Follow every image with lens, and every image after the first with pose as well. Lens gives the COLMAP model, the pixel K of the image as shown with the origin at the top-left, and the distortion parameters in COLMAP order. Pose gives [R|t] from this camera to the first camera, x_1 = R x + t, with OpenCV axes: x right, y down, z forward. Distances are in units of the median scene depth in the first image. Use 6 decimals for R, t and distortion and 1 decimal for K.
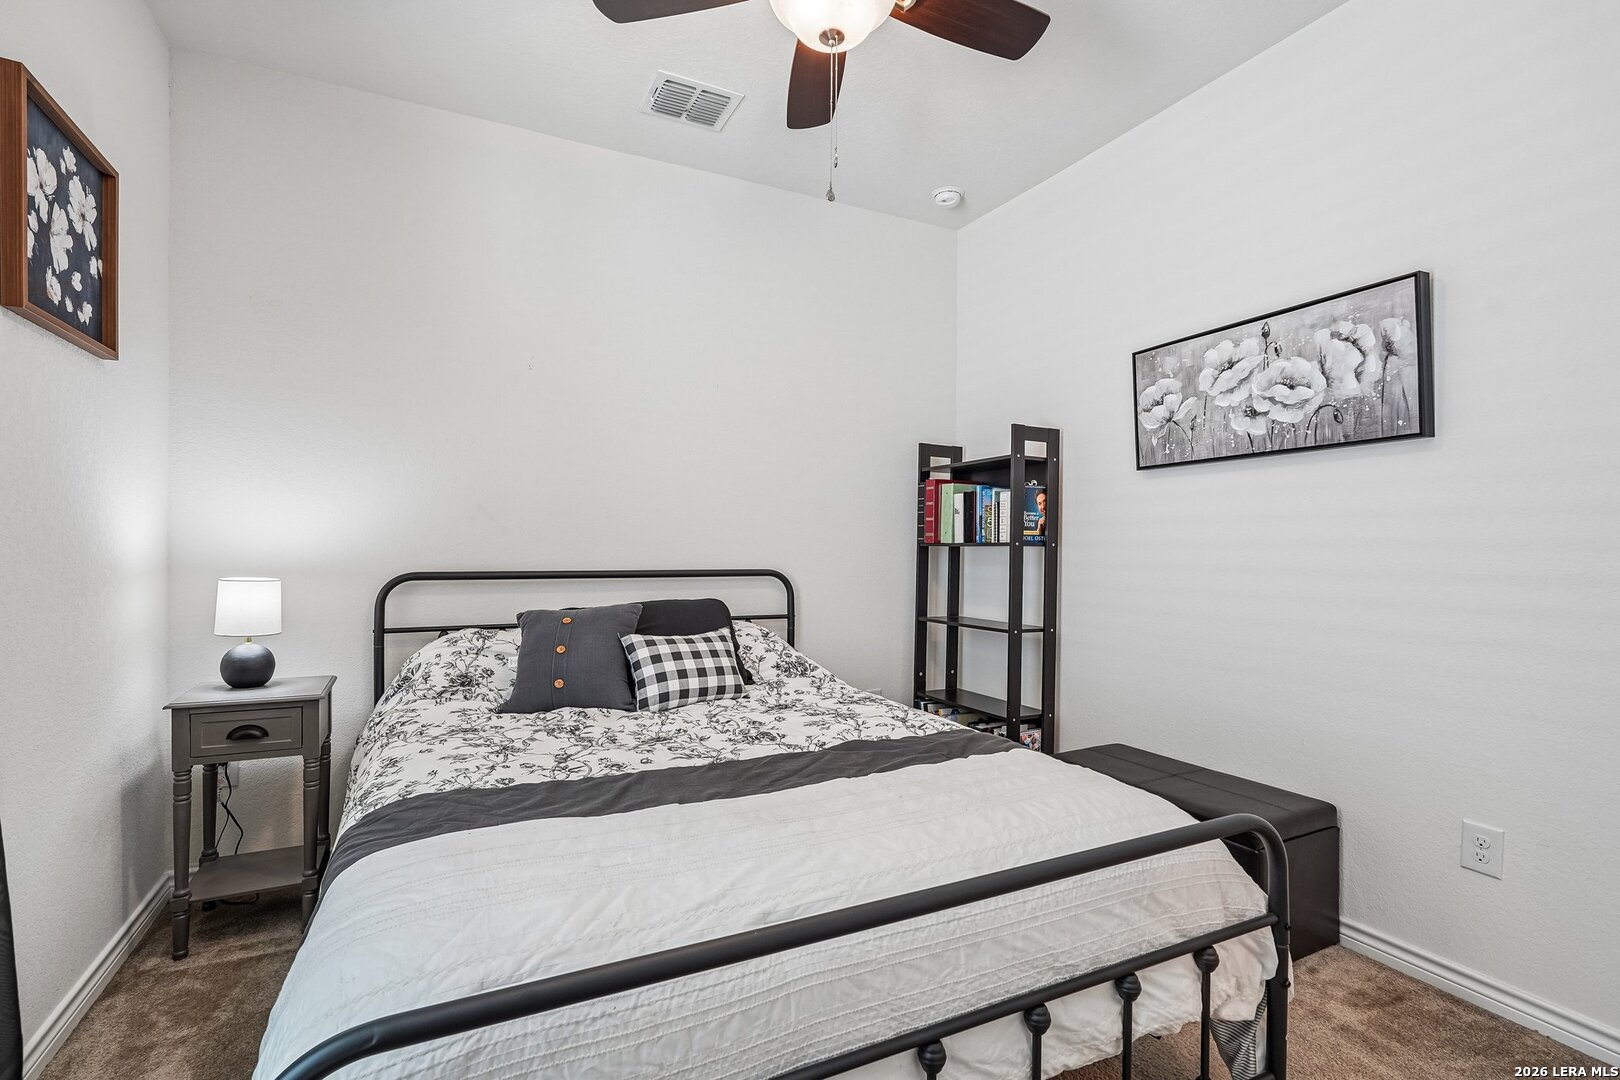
lens RADIAL K [[735.3, 0, 803.5], [0, 735.3, 545.6], [0, 0, 1]] dist [-0.005431, 0.001026]
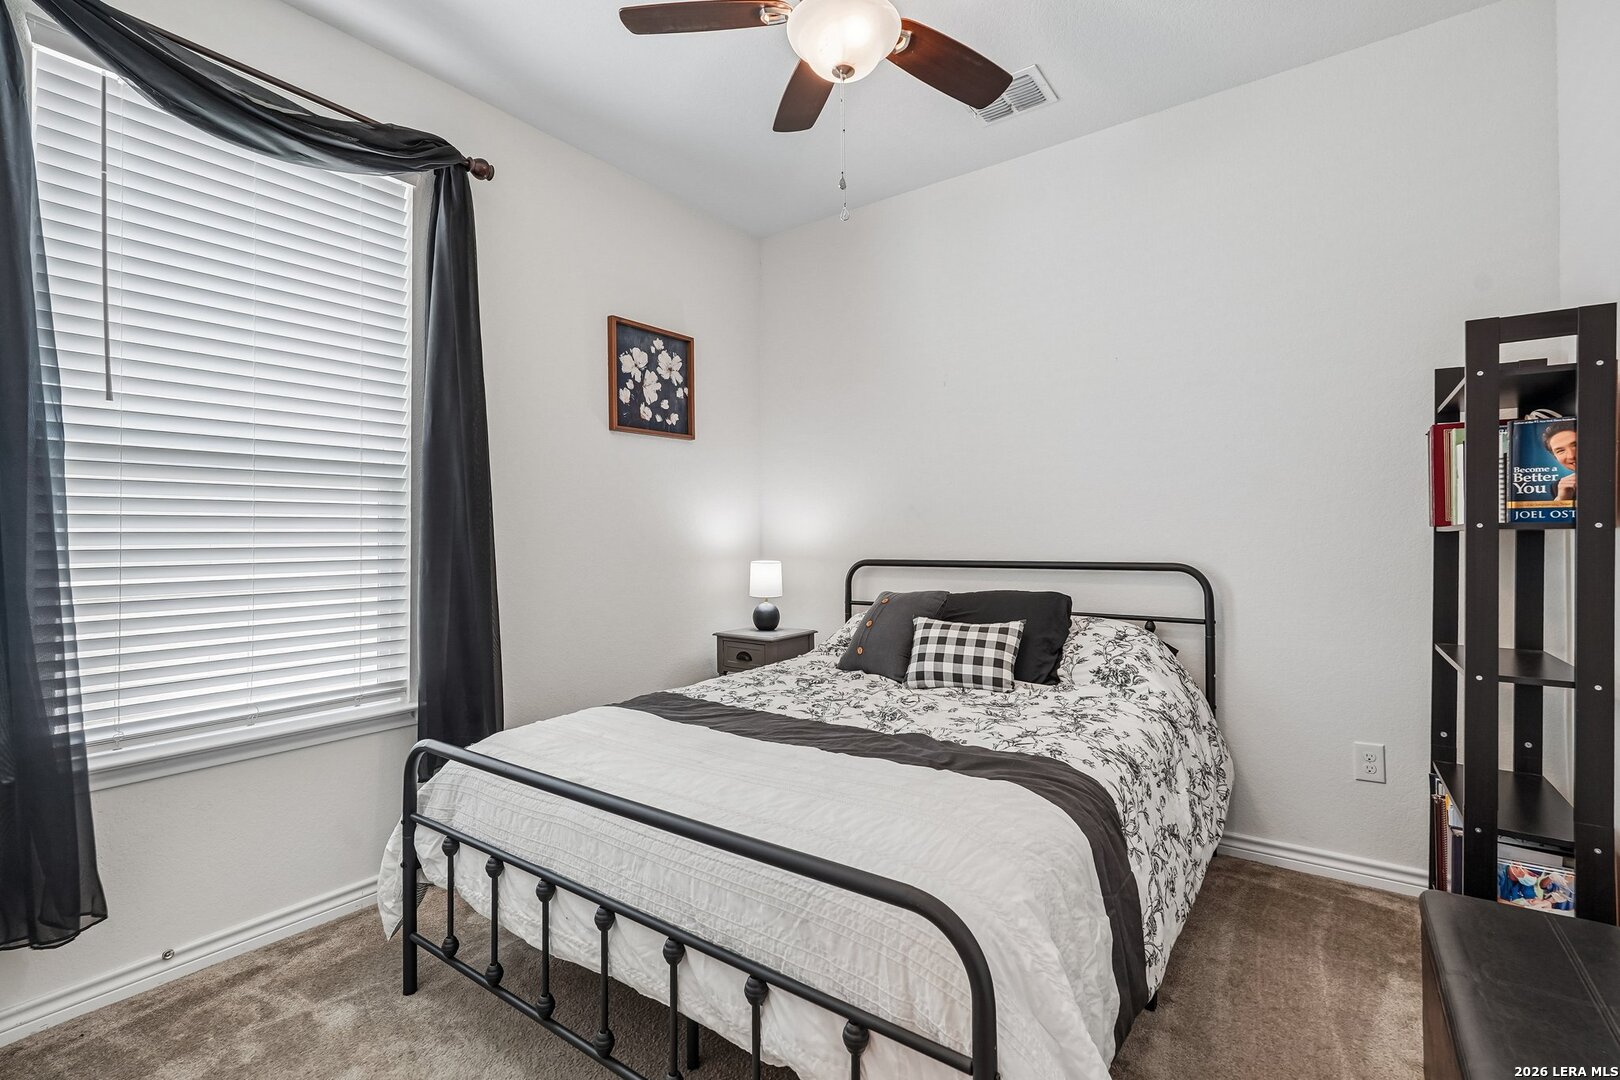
lens RADIAL K [[735.3, 0, 766.9], [0, 735.3, 522.4], [0, 0, 1]] dist [-0.005431, 0.001026]
pose [[0.451241, -0.030579, -0.891878, 0.796824], [0.011774, 0.999530, -0.028313, 0.006782], [0.892324, 0.002275, 0.451389, 0.343338]]
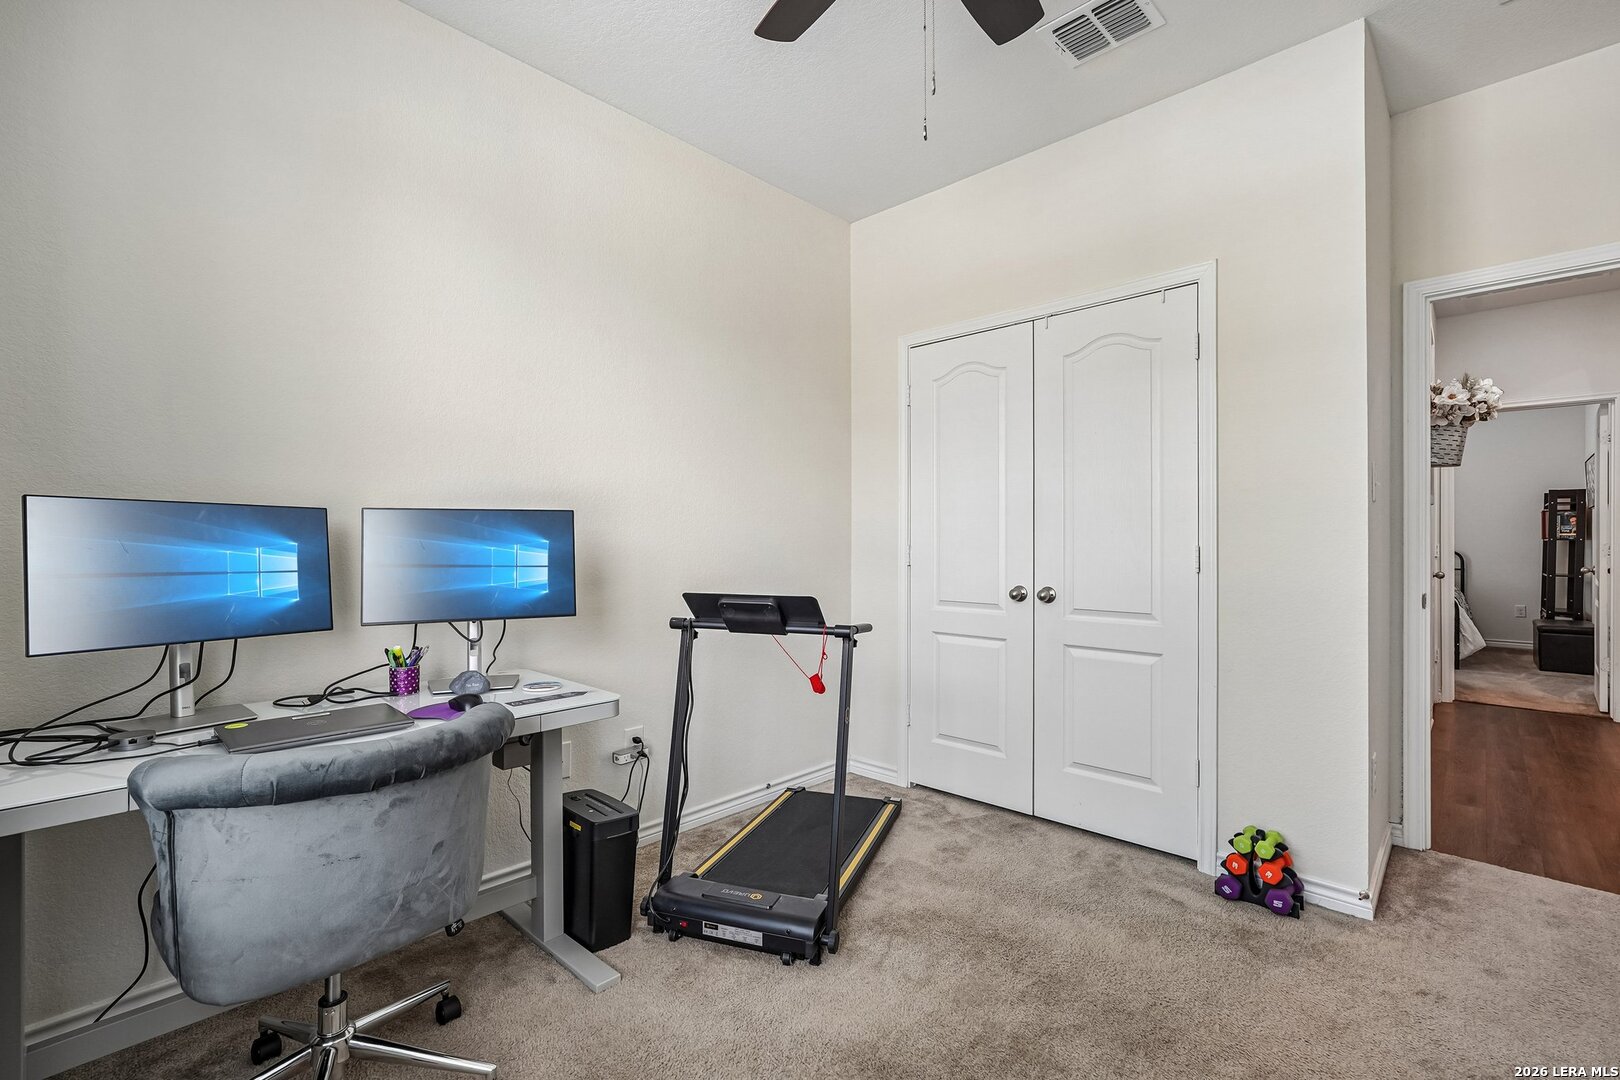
lens RADIAL K [[735.3, 0, 807.9], [0, 735.3, 550.4], [0, 0, 1]] dist [-0.005431, 0.001026]
pose [[0.390417, -0.012200, -0.920557, 2.222689], [0.002210, 0.999922, -0.012315, 0.082600], [0.920636, 0.002774, 0.390413, -3.129722]]
